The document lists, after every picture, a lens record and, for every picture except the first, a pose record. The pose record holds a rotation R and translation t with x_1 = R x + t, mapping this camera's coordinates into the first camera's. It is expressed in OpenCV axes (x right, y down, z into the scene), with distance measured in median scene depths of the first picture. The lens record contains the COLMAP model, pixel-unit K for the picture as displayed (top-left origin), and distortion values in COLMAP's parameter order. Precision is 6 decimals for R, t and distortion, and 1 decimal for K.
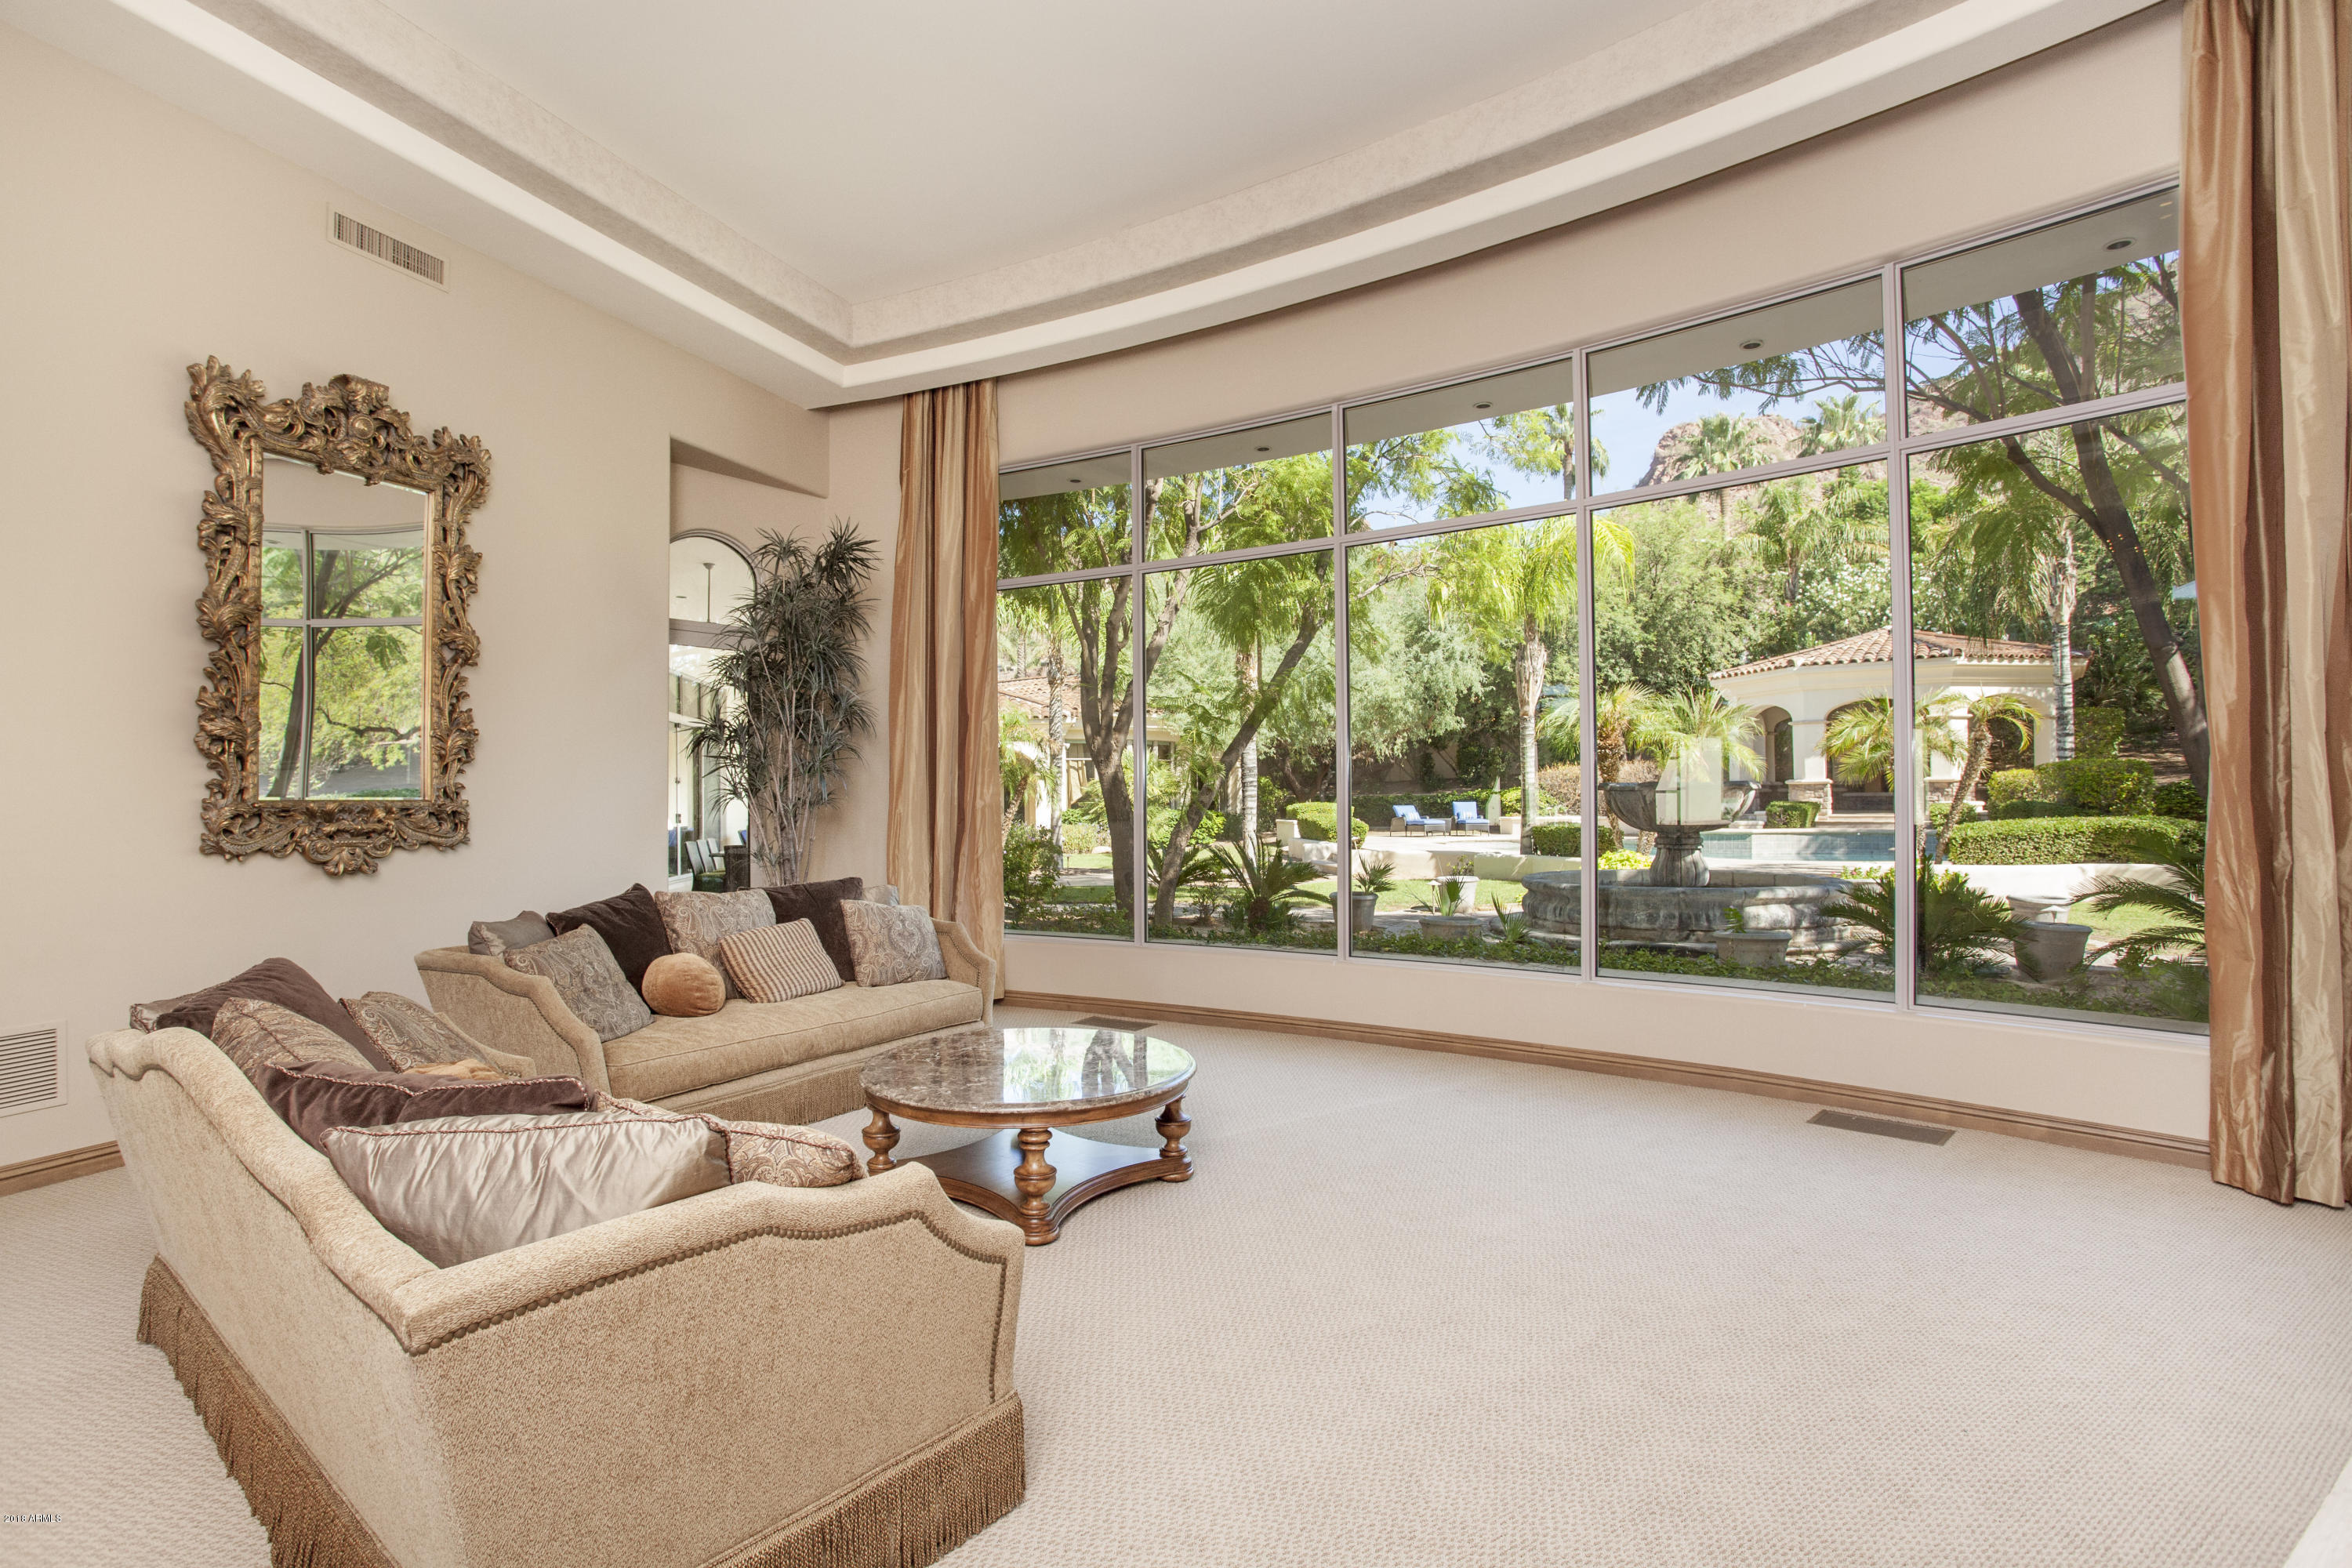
lens RADIAL K [[1164.4, 0, 1166.5], [0, 1164.4, 775.5], [0, 0, 1]] dist [-0.001953, -0.000059]
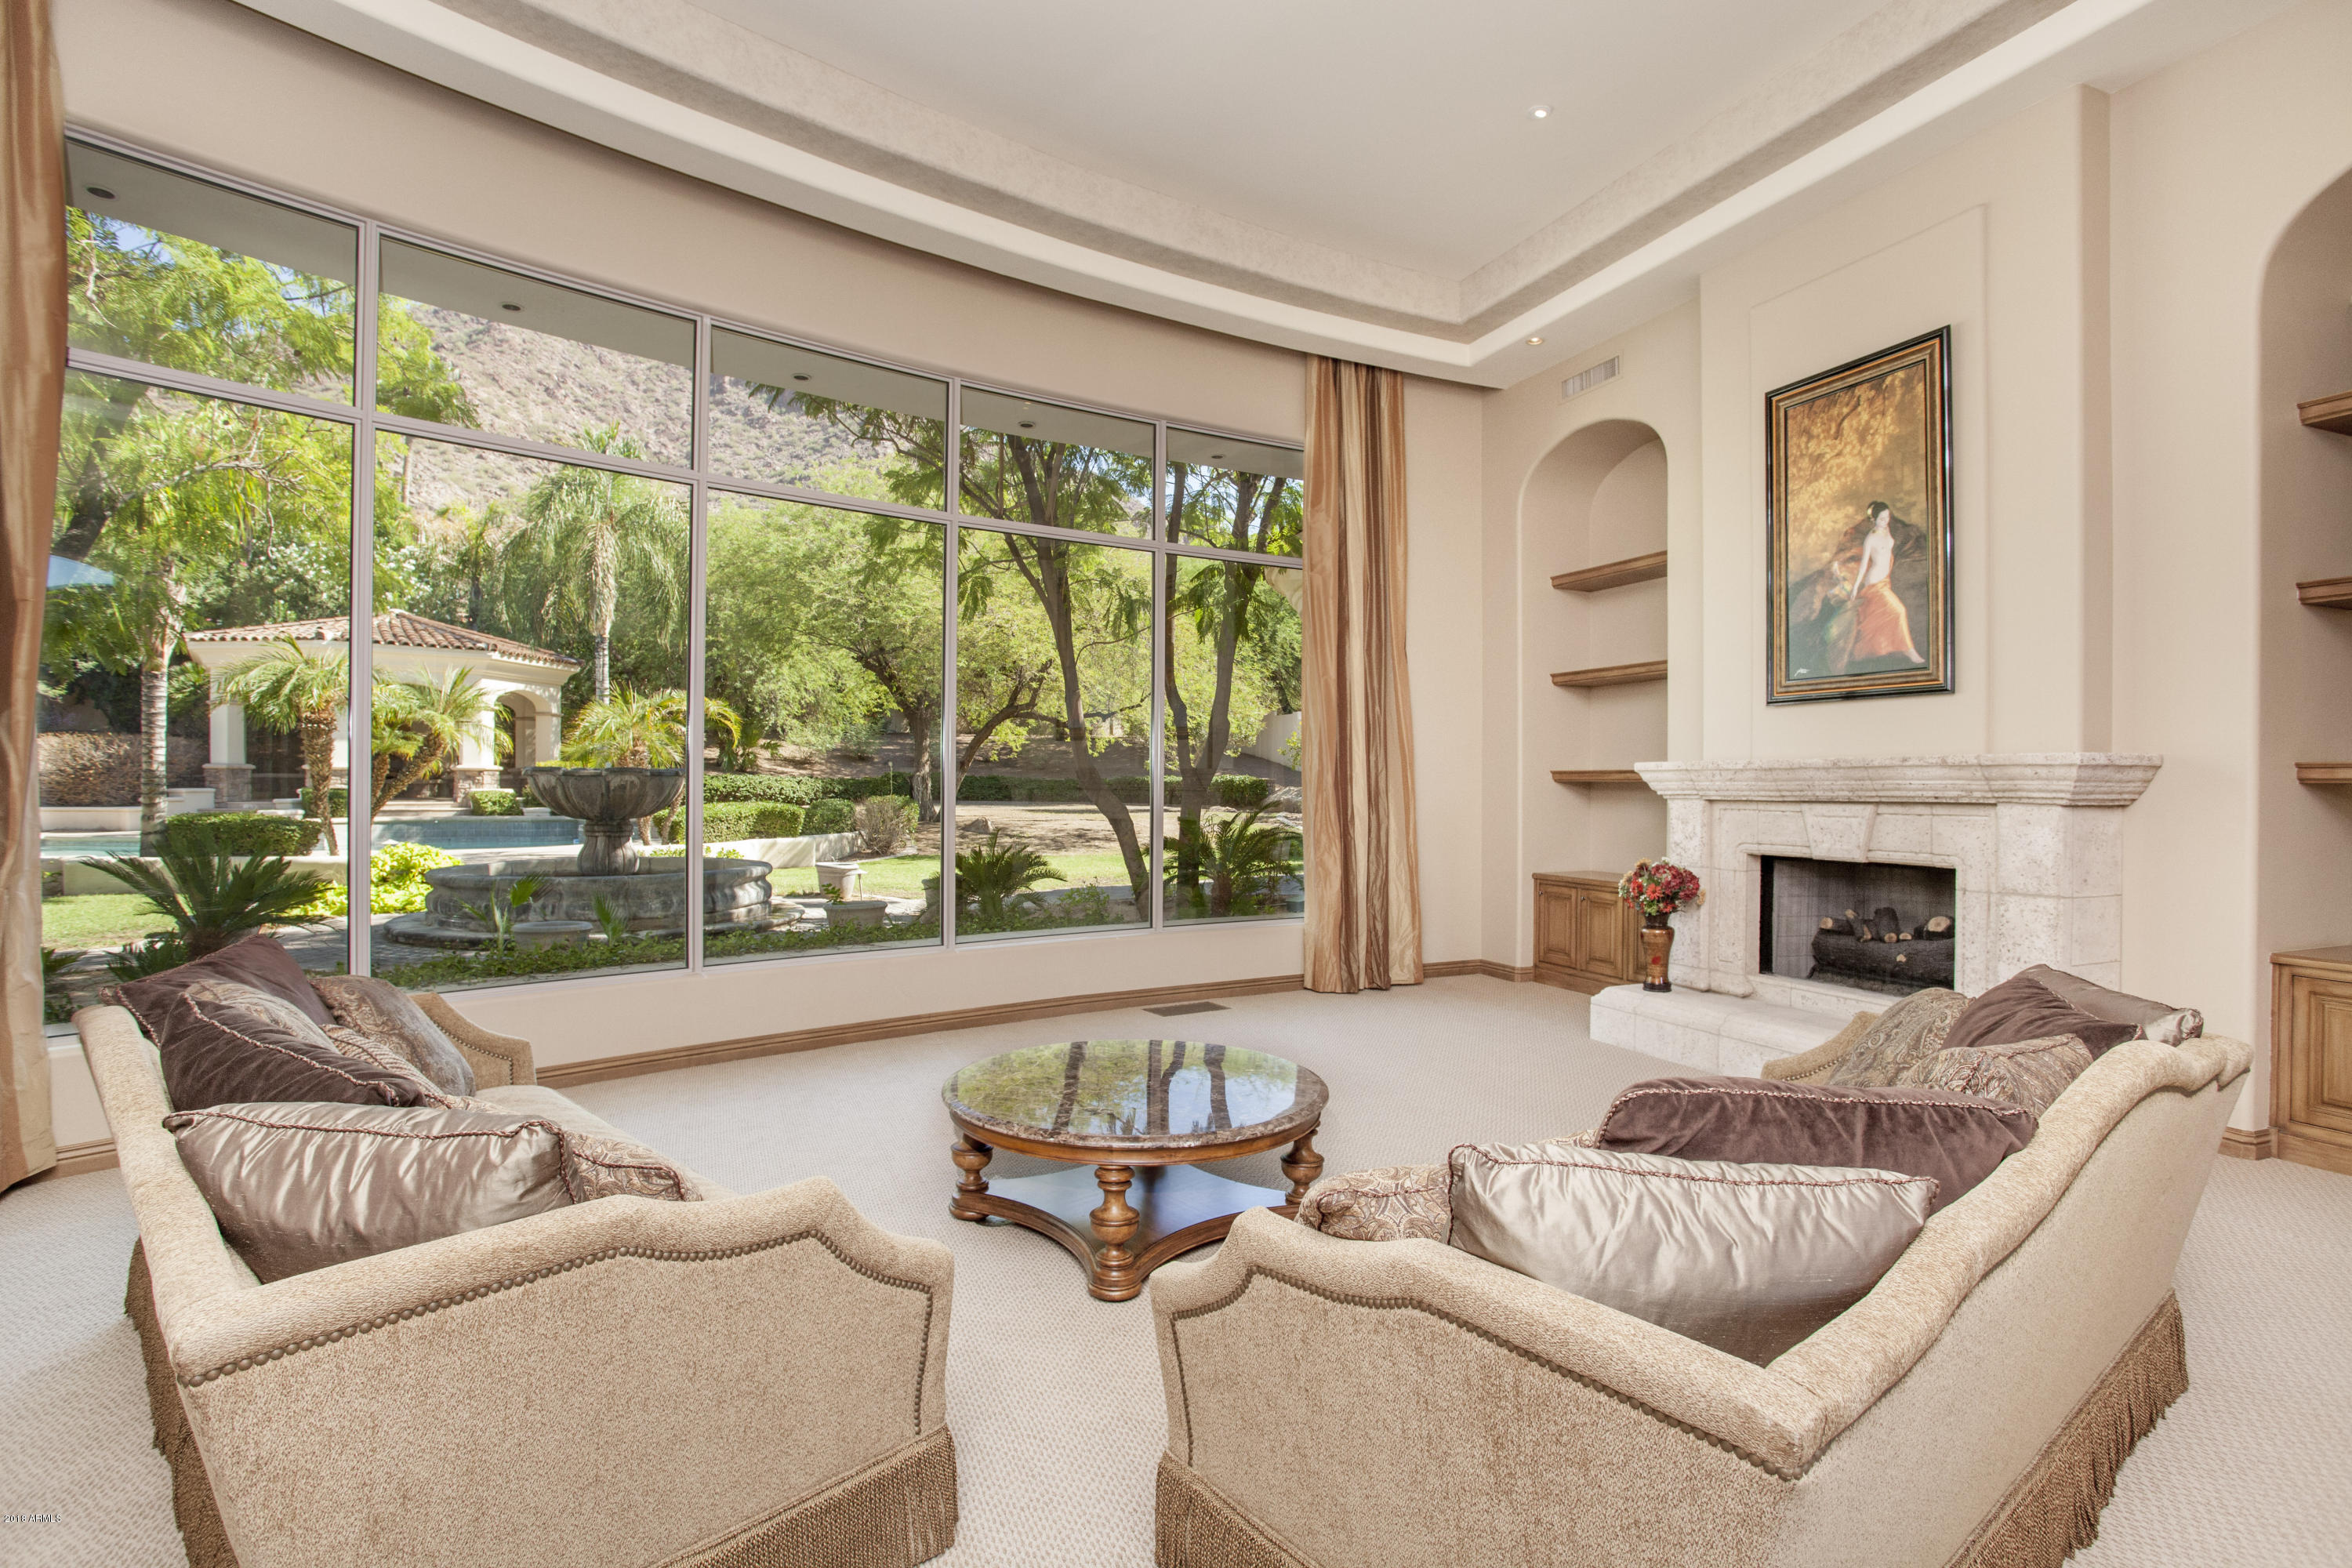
lens RADIAL K [[1164.4, 0, 1166.5], [0, 1164.4, 775.5], [0, 0, 1]] dist [-0.001953, -0.000059]
pose [[0.267096, 0.018299, 0.963496, -0.160406], [-0.027995, 0.999545, -0.011223, 0.004361], [-0.963263, -0.023976, 0.267487, 0.123302]]
